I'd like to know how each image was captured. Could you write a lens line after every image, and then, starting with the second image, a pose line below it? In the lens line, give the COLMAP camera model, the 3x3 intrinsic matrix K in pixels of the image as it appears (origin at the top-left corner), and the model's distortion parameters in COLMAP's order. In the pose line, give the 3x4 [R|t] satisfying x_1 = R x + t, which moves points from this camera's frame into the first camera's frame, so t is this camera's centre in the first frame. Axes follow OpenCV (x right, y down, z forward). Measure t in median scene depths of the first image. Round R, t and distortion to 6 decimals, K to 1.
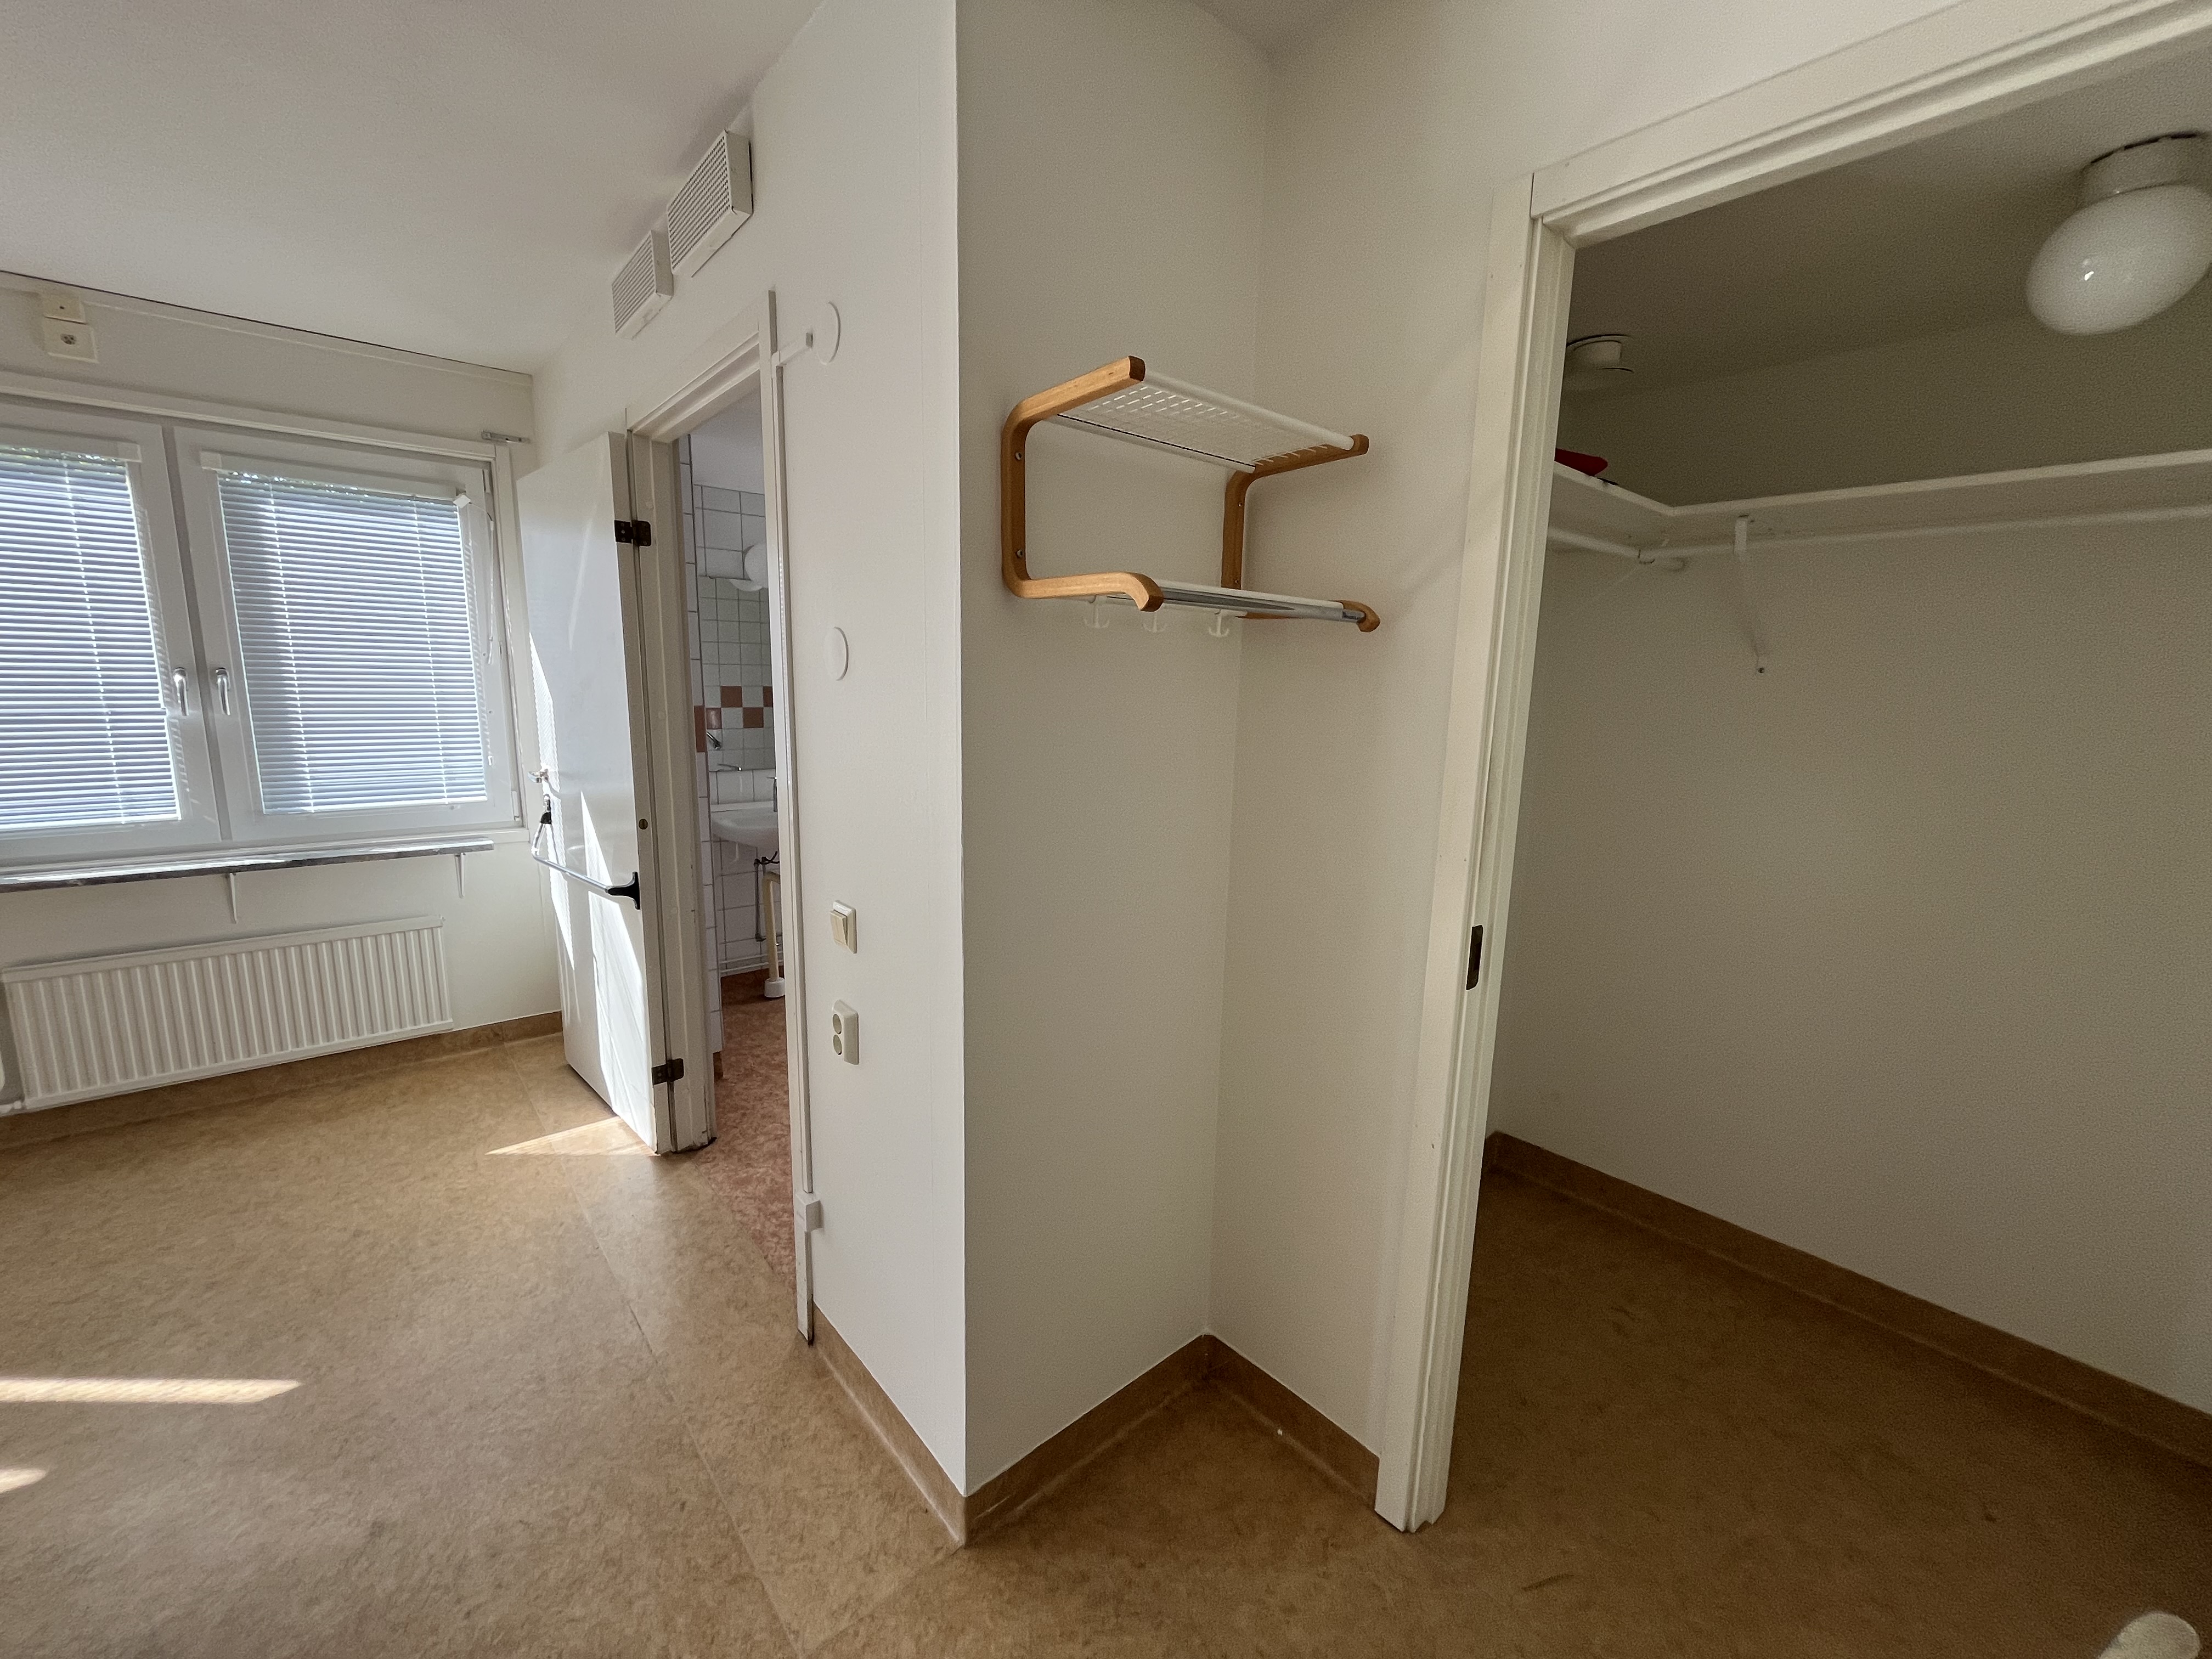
lens RADIAL K [[895.5, 0, 1093.2], [0, 895.5, 824.9], [0, 0, 1]] dist [-0.003248, -0.000180]
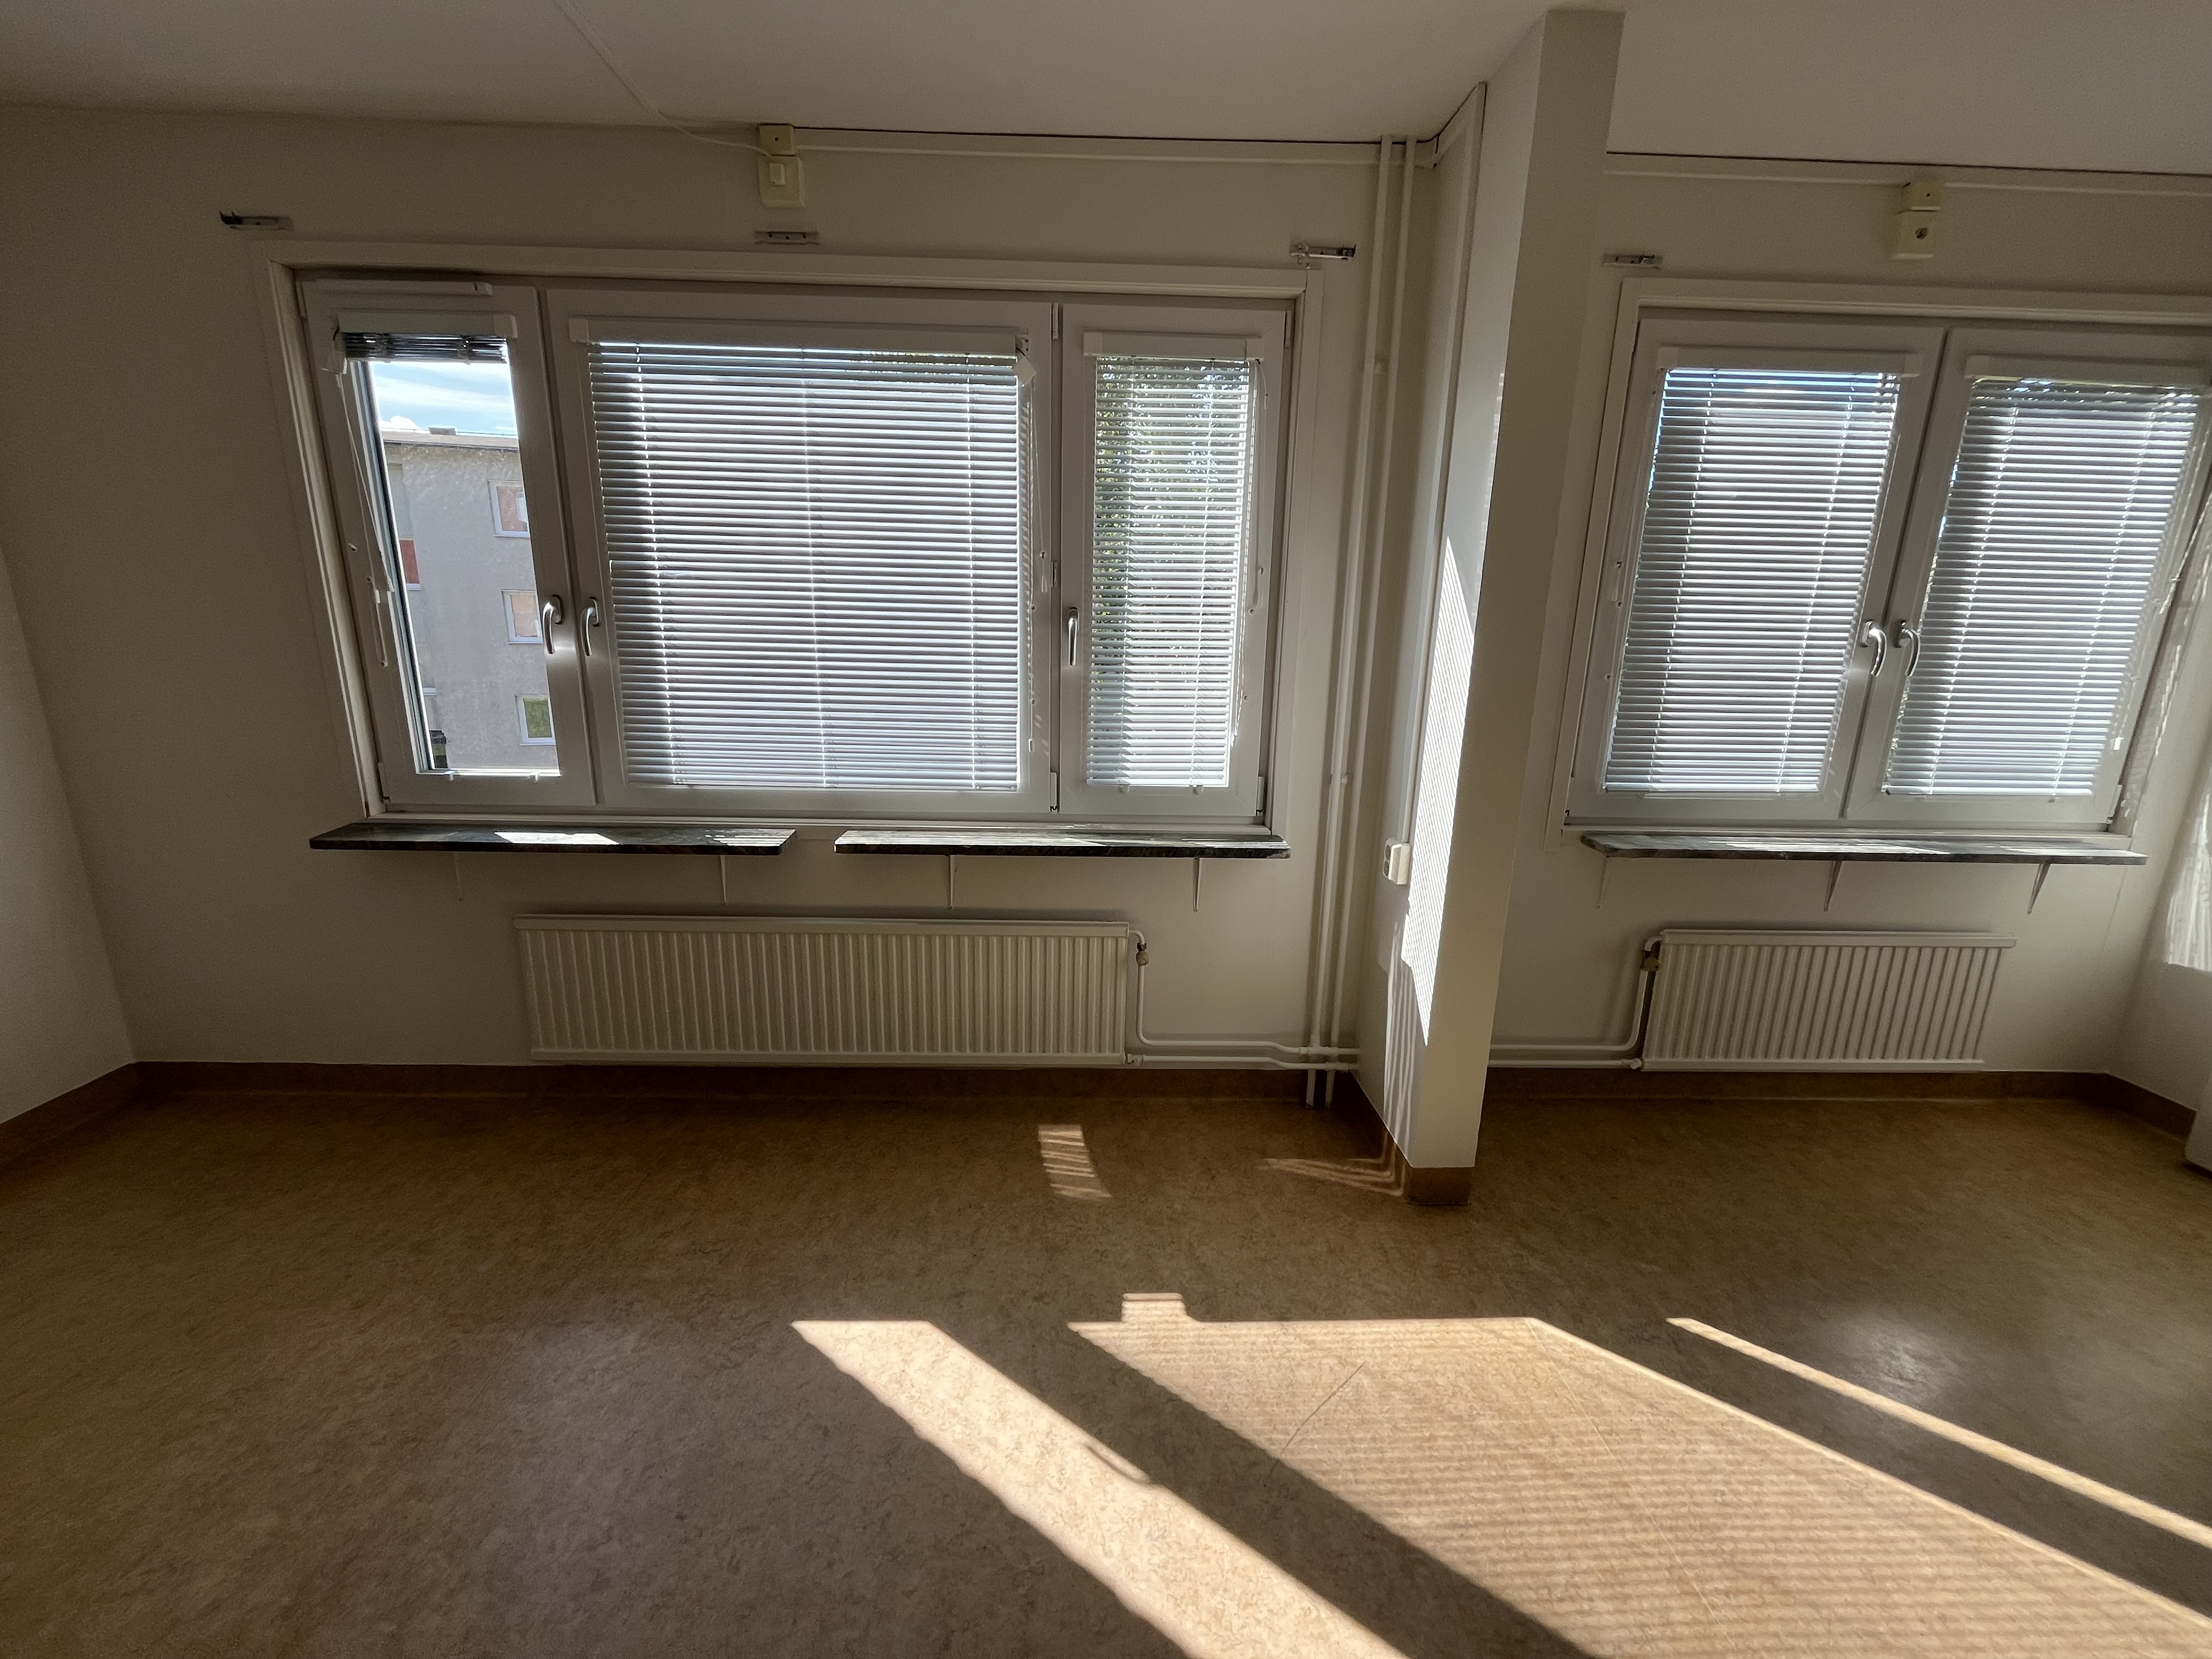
lens RADIAL K [[895.5, 0, 1137.0], [0, 895.5, 829.7], [0, 0, 1]] dist [-0.003248, -0.000180]
pose [[0.777540, 0.131856, -0.614854, -1.136845], [-0.104417, 0.991268, 0.080534, 0.035399], [0.620104, 0.001583, 0.784518, -0.143776]]
